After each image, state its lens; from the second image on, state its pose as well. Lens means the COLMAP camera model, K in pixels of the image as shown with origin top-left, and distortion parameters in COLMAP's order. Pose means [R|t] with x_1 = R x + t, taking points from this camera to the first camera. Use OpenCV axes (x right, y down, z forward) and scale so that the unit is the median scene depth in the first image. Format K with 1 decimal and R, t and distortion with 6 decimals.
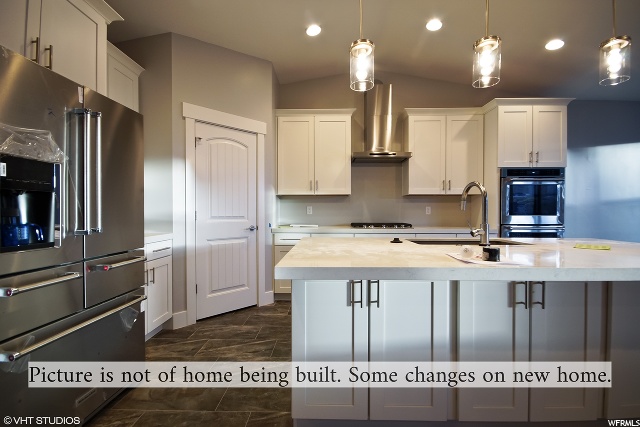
lens RADIAL K [[297.4, 0, 323.2], [0, 297.4, 214.4], [0, 0, 1]] dist [0.001166, -0.000217]
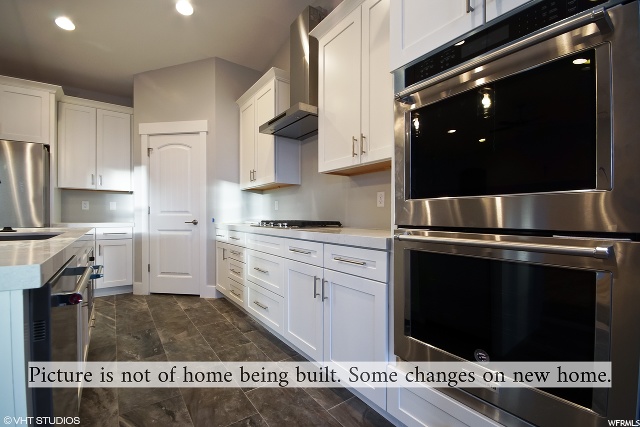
lens RADIAL K [[297.4, 0, 318.7], [0, 297.4, 216.8], [0, 0, 1]] dist [0.001166, -0.000217]
pose [[0.572307, 0.006926, -0.820010, 0.904431], [-0.009485, 0.999953, 0.001826, 0.021163], [0.819985, 0.006732, 0.572346, 0.762187]]
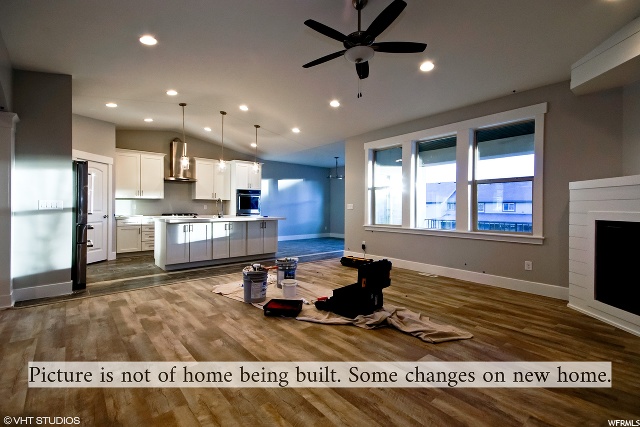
lens RADIAL K [[297.4, 0, 324.4], [0, 297.4, 209.2], [0, 0, 1]] dist [0.001166, -0.000217]
pose [[0.761197, 0.000835, 0.648520, -0.400613], [-0.005880, 0.999967, 0.005614, -0.016894], [-0.648494, -0.008087, 0.761177, -1.243727]]
